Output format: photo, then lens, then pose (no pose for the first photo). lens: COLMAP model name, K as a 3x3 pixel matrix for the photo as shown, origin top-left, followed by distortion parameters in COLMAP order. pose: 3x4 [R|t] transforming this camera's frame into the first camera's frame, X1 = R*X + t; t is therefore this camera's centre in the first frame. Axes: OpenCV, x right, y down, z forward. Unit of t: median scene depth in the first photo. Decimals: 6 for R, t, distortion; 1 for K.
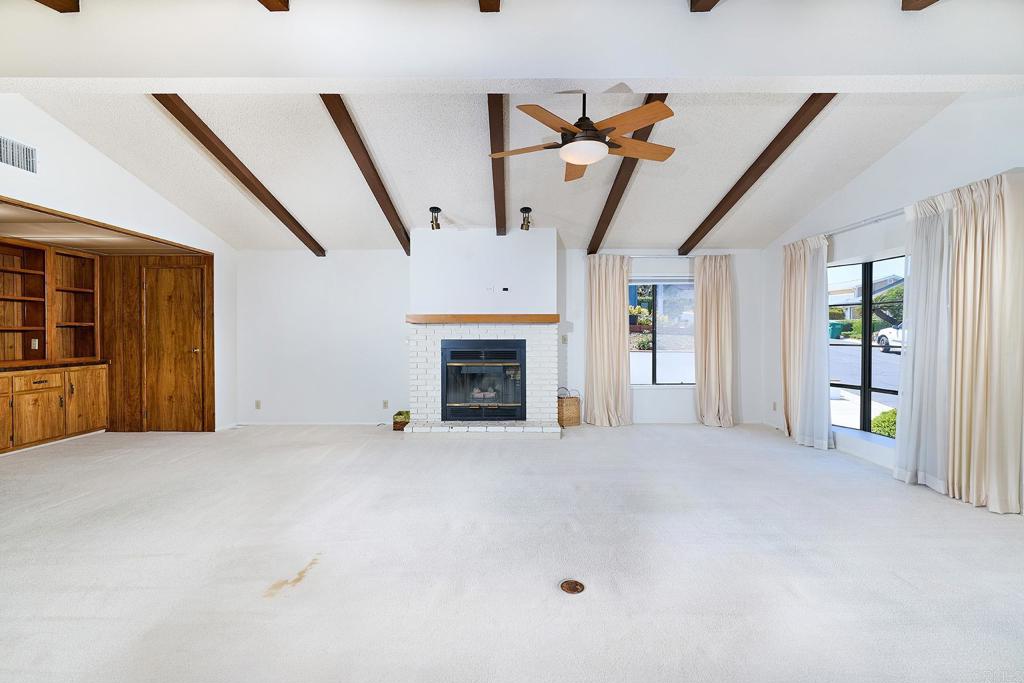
lens RADIAL K [[473.5, 0, 510.3], [0, 473.5, 345.1], [0, 0, 1]] dist [0.002102, 0.000643]
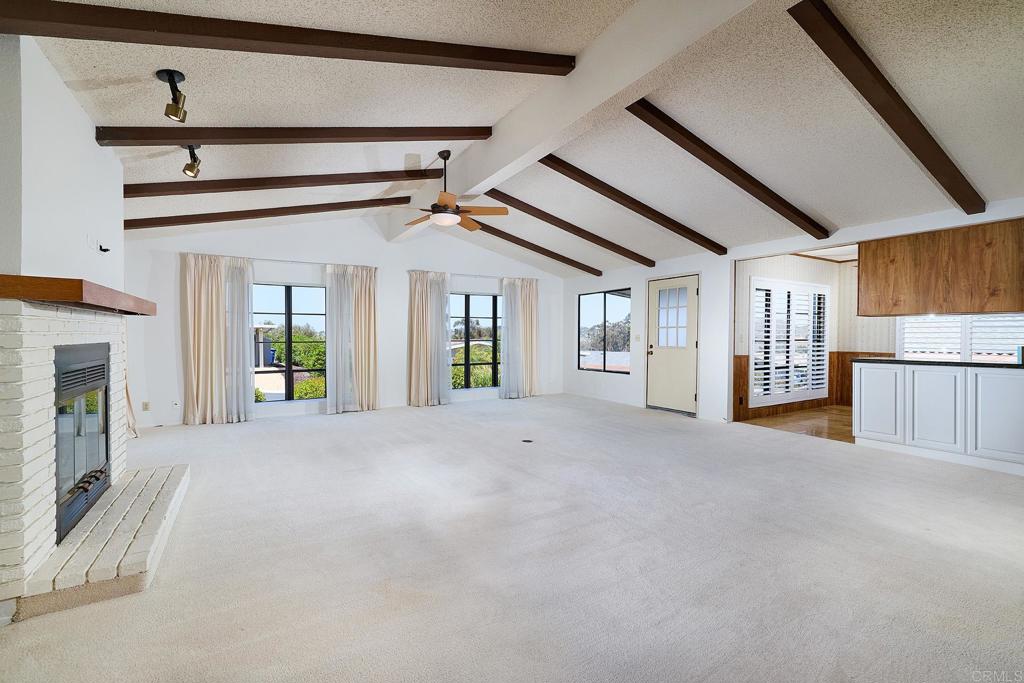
lens RADIAL K [[445.3, 0, 508.4], [0, 445.3, 339.3], [0, 0, 1]] dist [0.000751, 0.000160]
pose [[-0.512575, -0.006046, 0.858621, -0.665757], [0.021934, 0.999557, 0.020132, -0.015896], [-0.858363, 0.029152, -0.512215, 0.864774]]
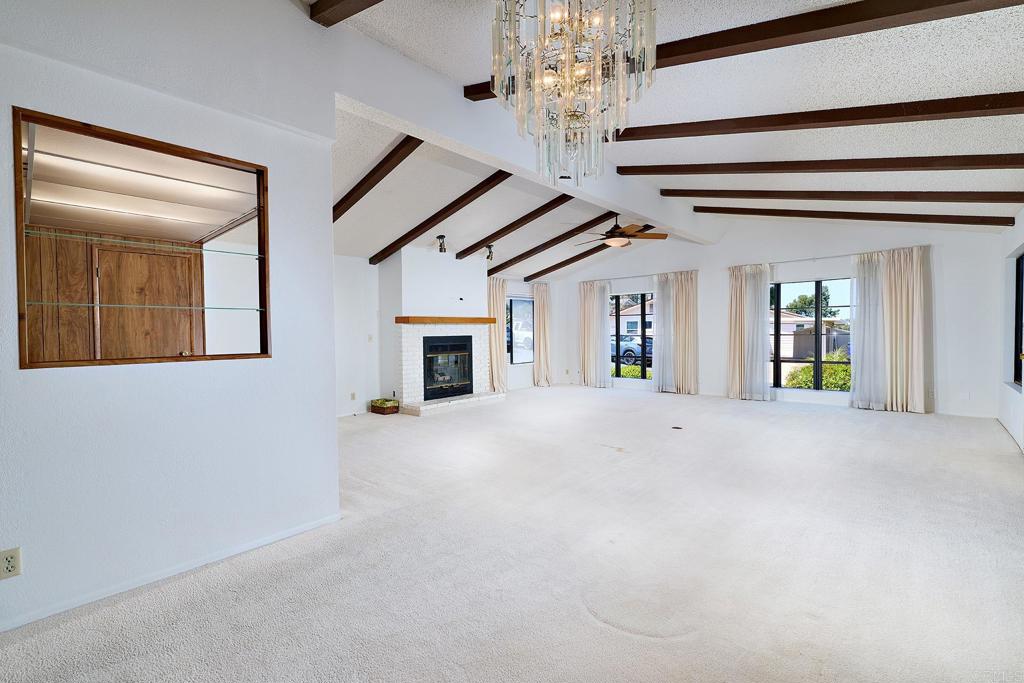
lens RADIAL K [[445.3, 0, 508.4], [0, 445.3, 339.3], [0, 0, 1]] dist [0.000751, 0.000160]
pose [[0.680367, -0.019961, 0.732599, -0.851694], [0.029673, 0.999560, -0.000323, 0.003134], [-0.732270, 0.021958, 0.680660, 0.024993]]
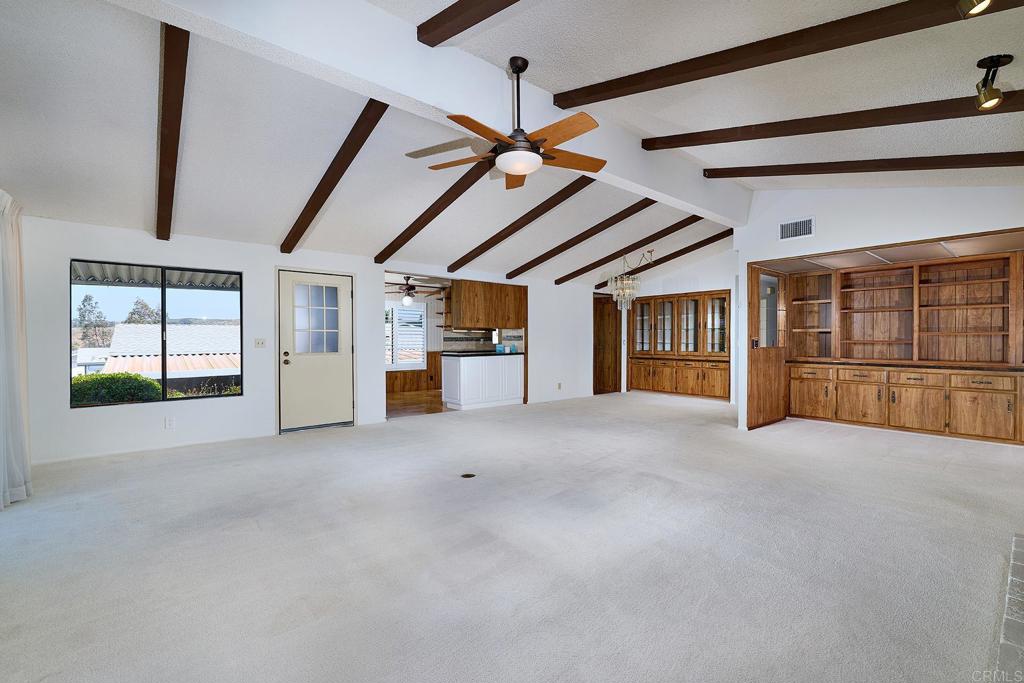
lens RADIAL K [[445.3, 0, 508.4], [0, 445.3, 339.3], [0, 0, 1]] dist [0.000751, 0.000160]
pose [[-0.769266, 0.000003, -0.638929, 0.427905], [-0.016124, 0.999681, 0.019419, -0.020425], [0.638725, 0.025241, -0.769021, 0.943961]]
